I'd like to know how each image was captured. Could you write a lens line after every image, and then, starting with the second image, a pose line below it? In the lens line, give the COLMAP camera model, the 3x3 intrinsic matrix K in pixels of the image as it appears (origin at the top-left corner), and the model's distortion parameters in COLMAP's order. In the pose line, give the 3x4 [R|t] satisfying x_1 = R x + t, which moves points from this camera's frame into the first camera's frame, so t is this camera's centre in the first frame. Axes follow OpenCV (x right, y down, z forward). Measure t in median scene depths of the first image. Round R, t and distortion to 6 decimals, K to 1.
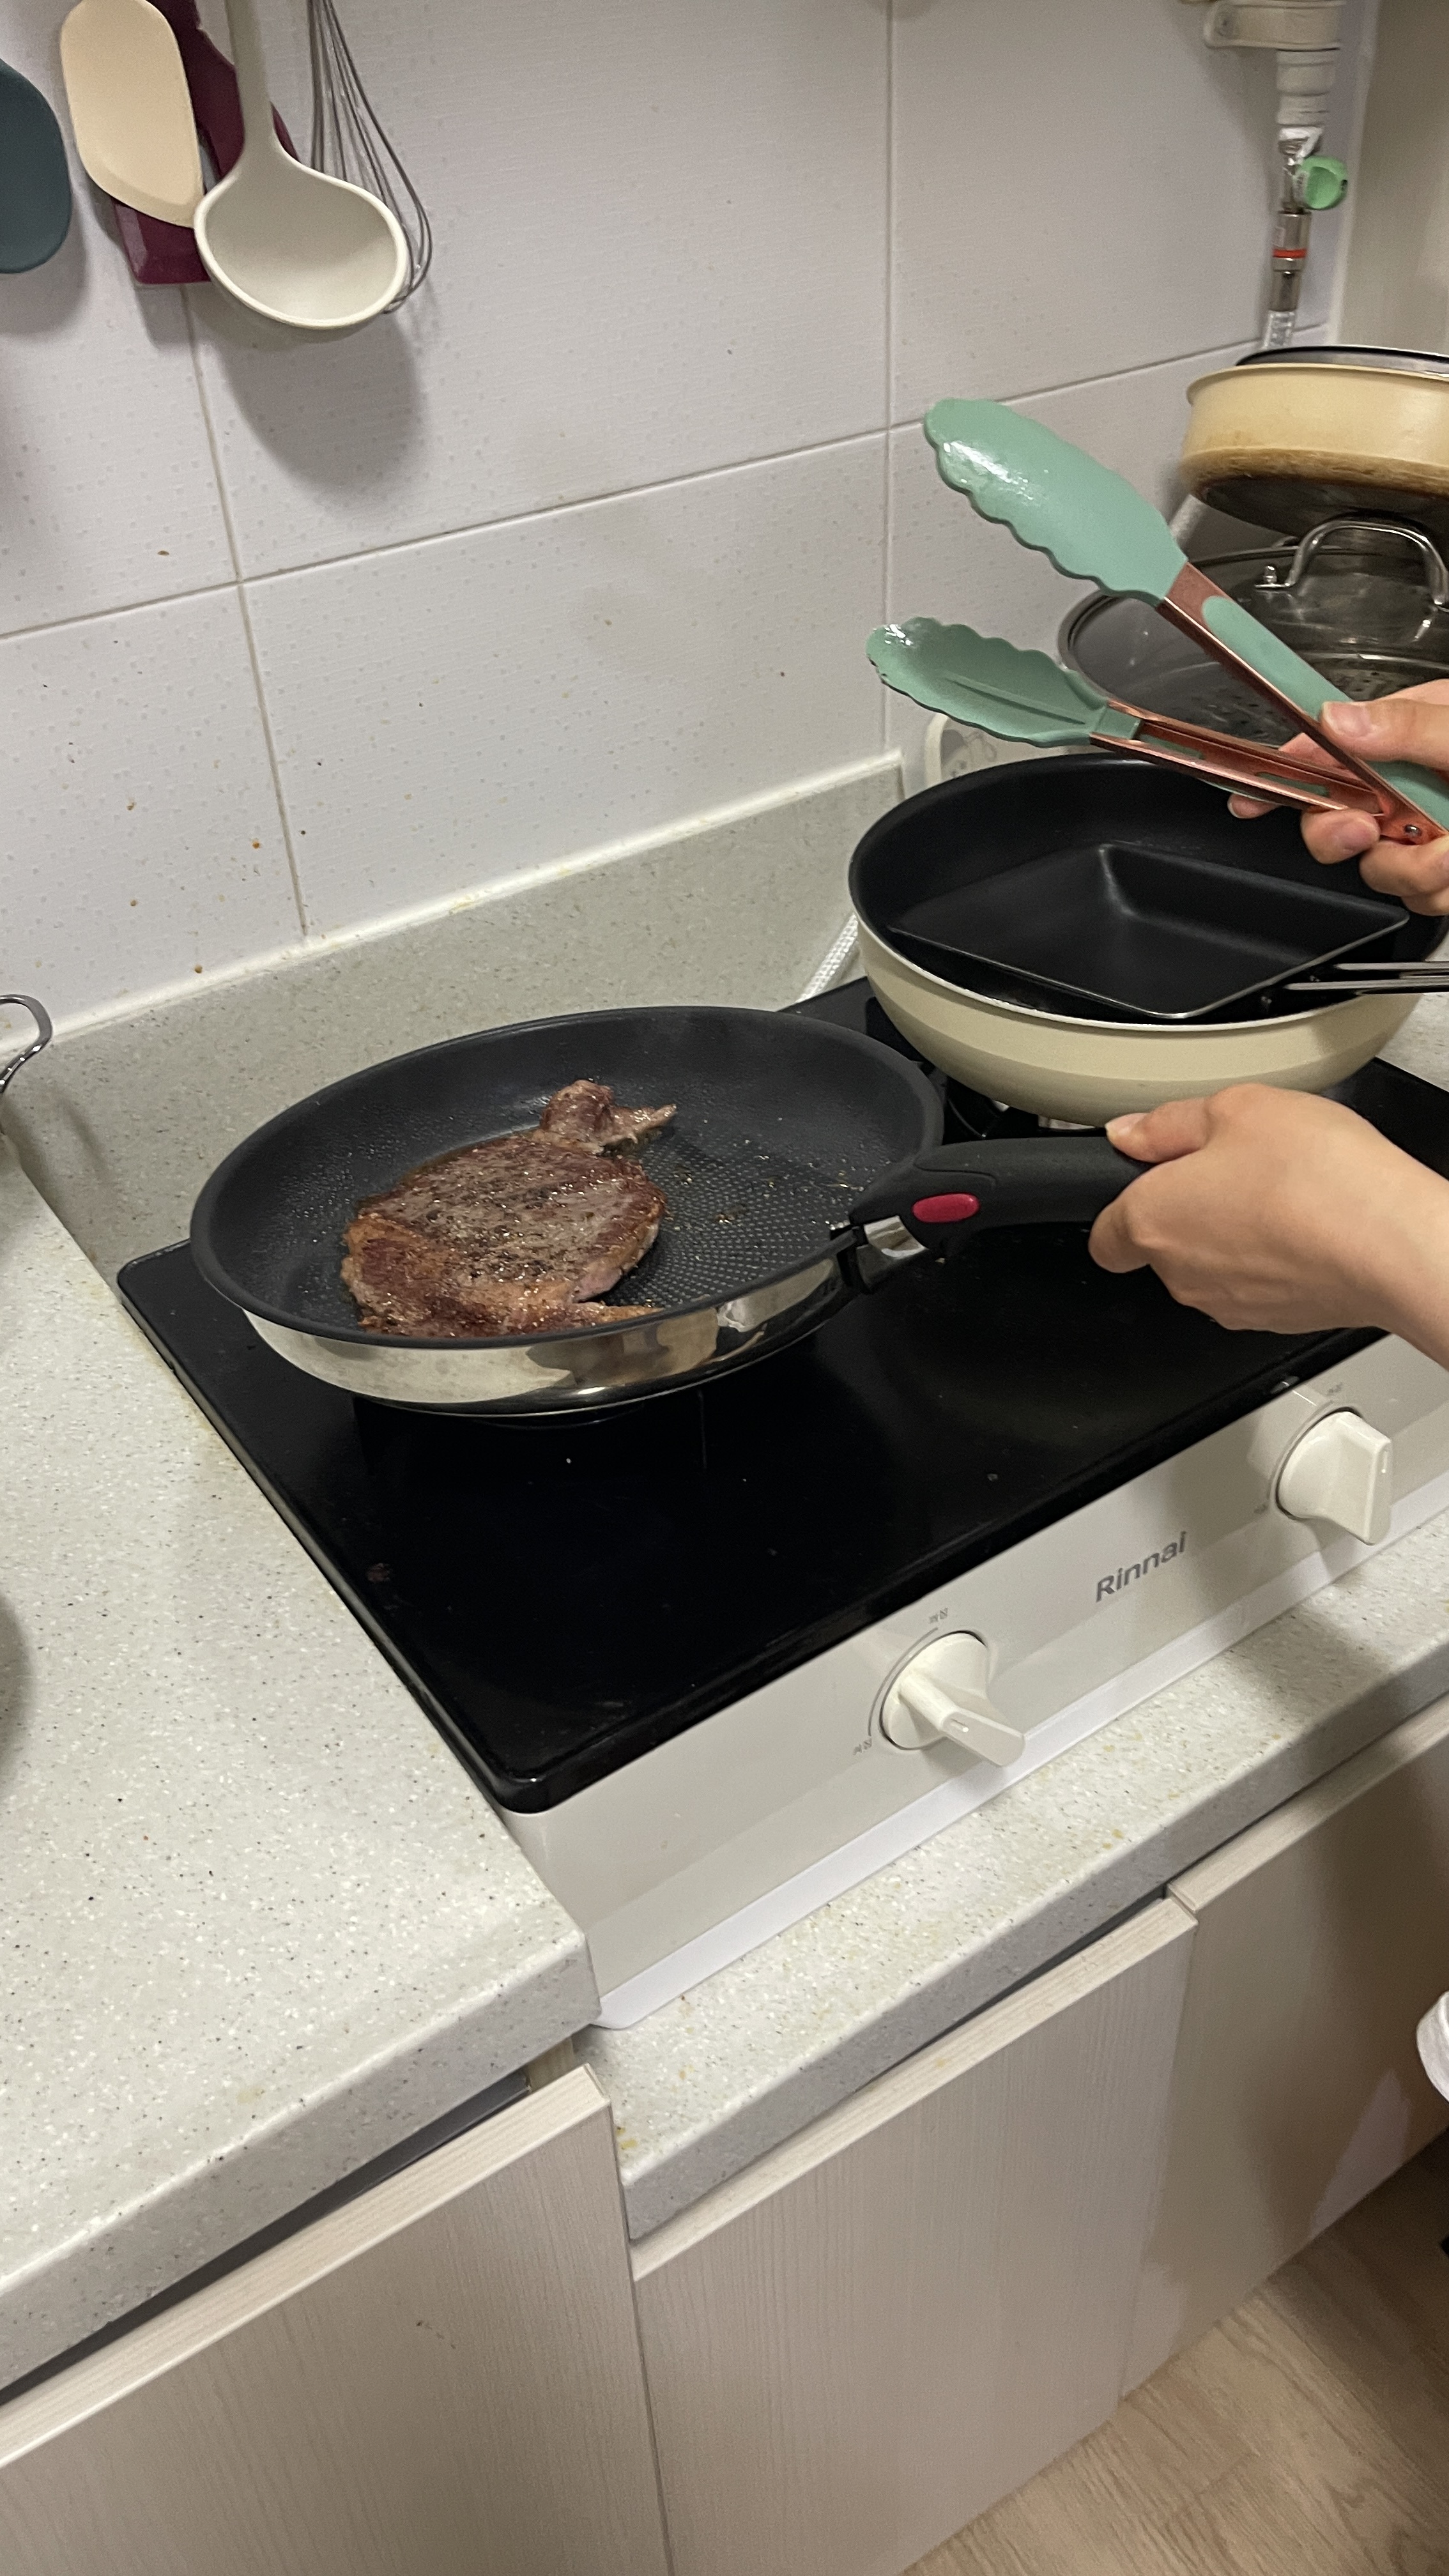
lens RADIAL K [[1948.4, 0, 724.5], [0, 1948.4, 1288.0], [0, 0, 1]] dist [0.033929, -0.001286]
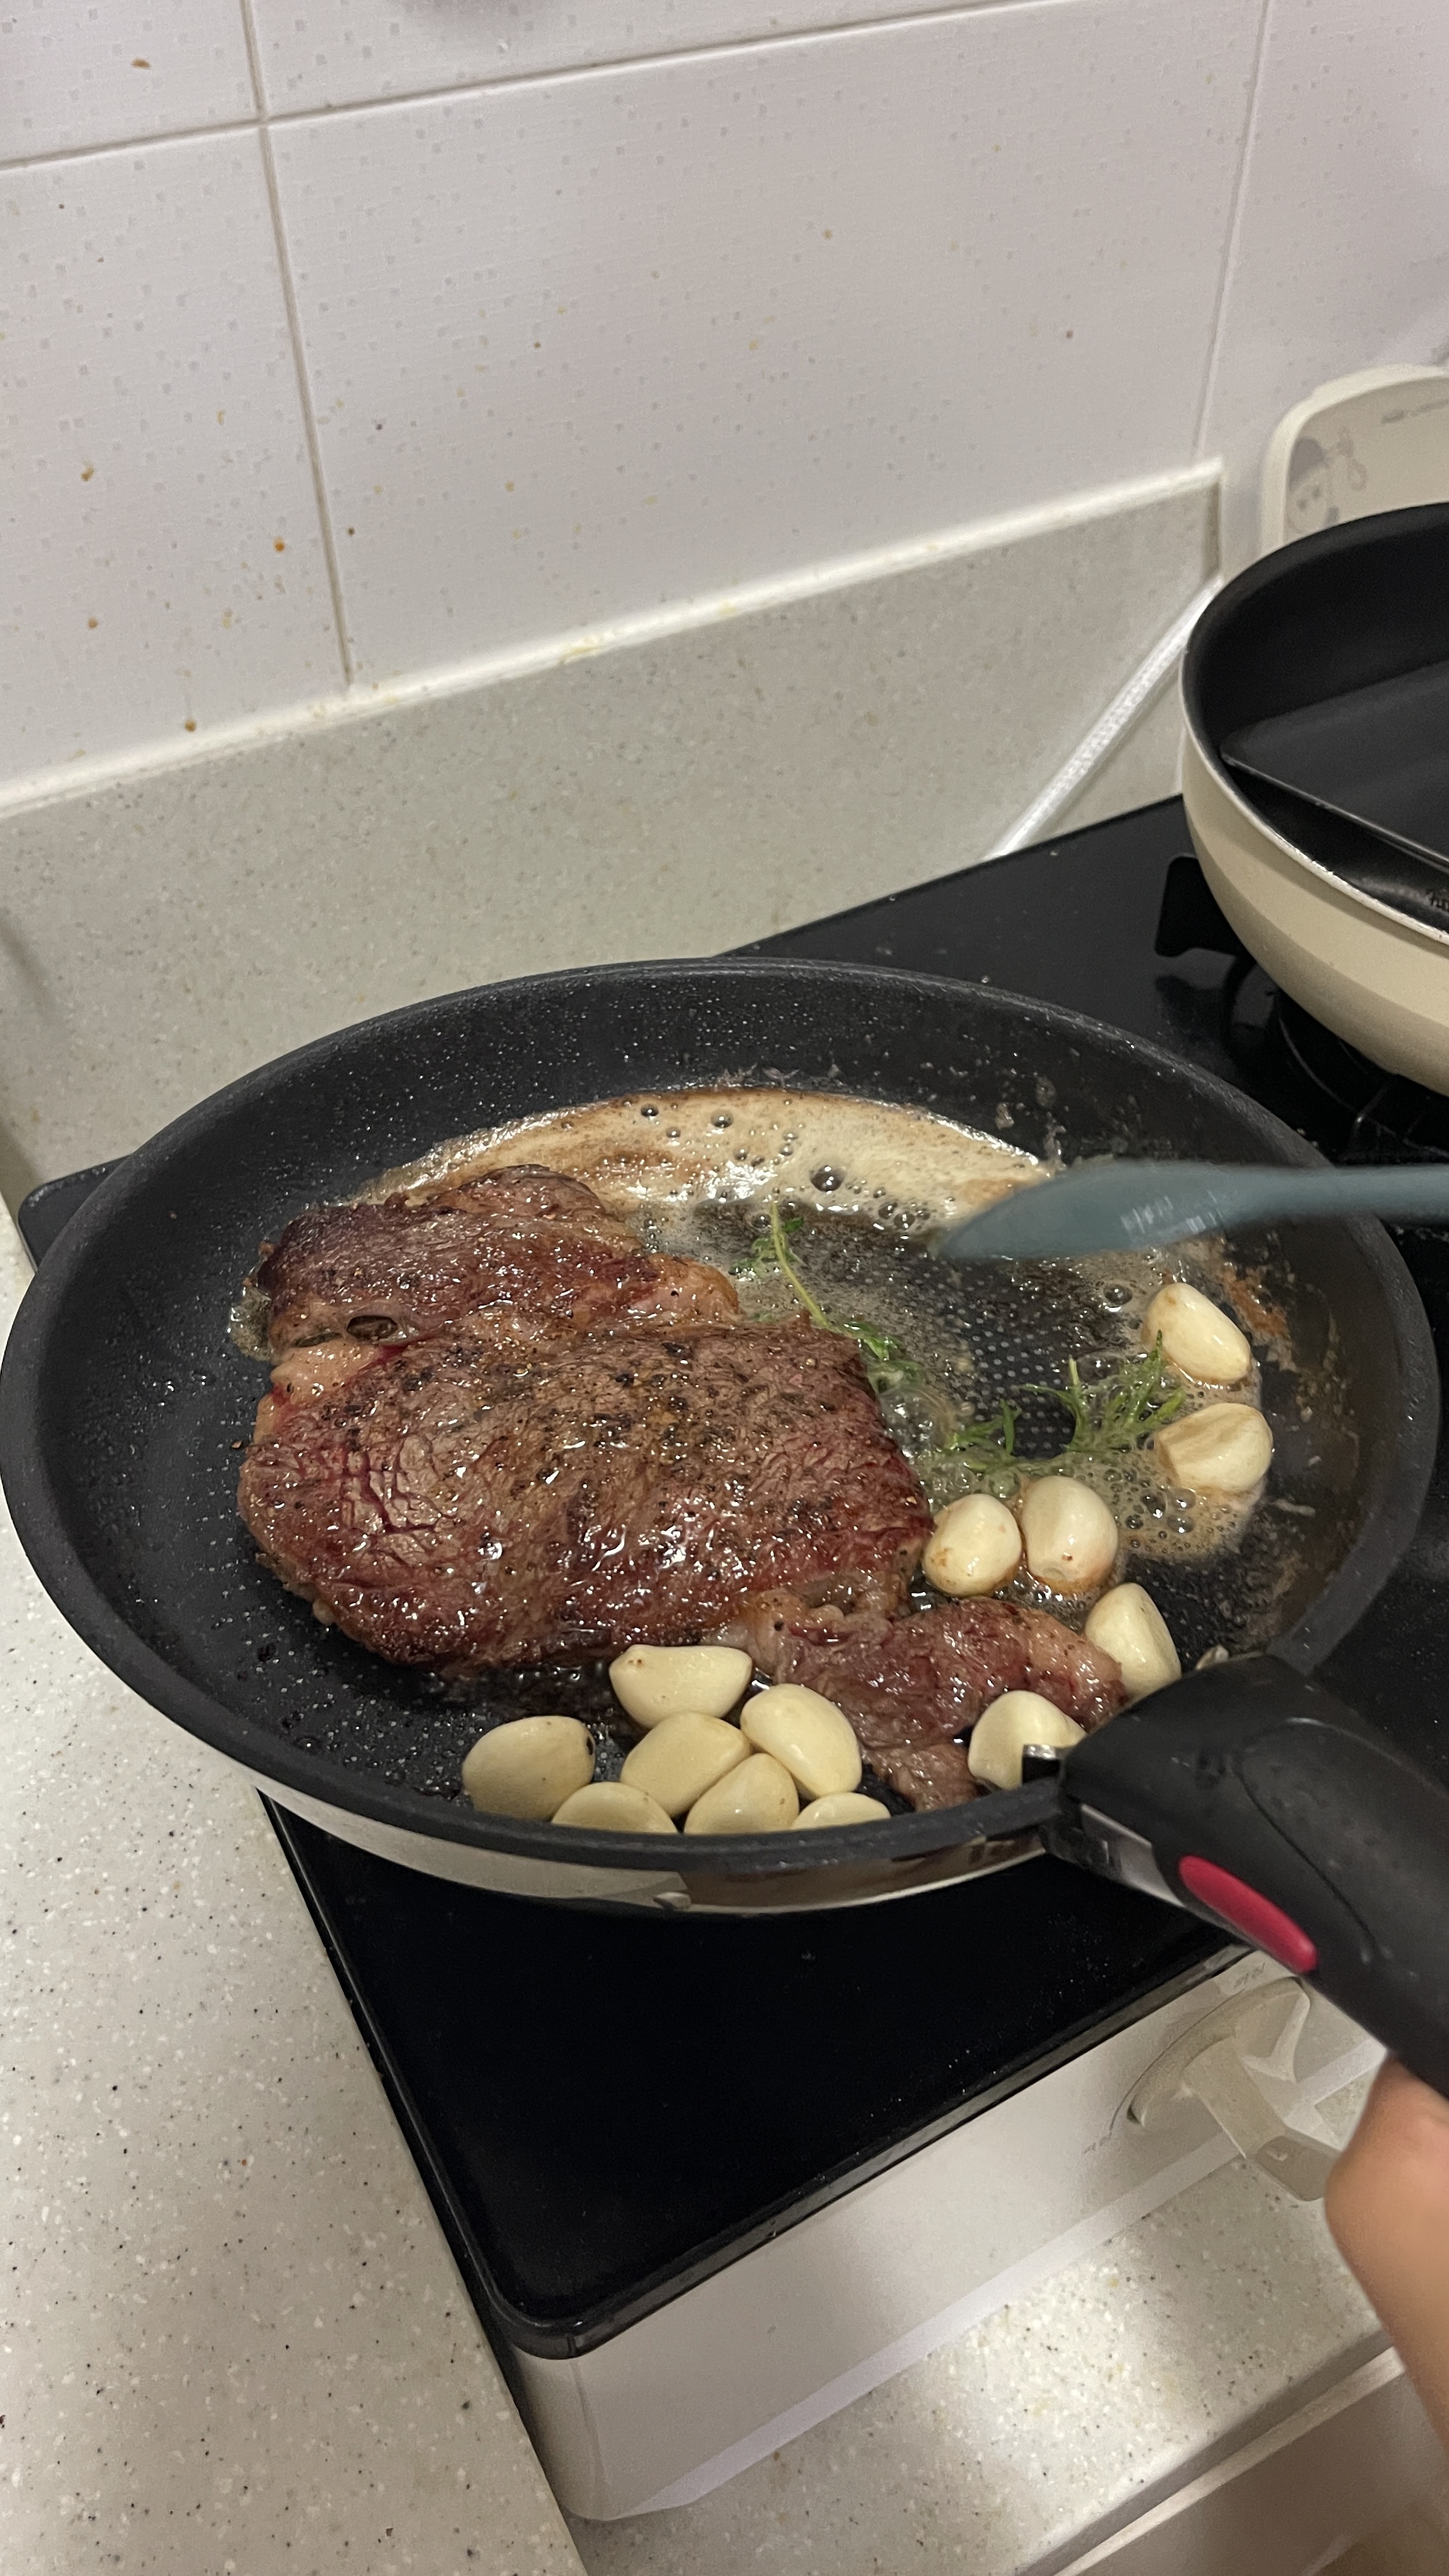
lens RADIAL K [[1983.5, 0, 729.7], [0, 1983.5, 1258.0], [0, 0, 1]] dist [0.015300, 0.001354]
pose [[0.994917, 0.090691, -0.043755, -0.032723], [-0.084095, 0.987362, 0.134331, -0.088574], [0.055385, -0.129969, 0.989970, 0.295581]]
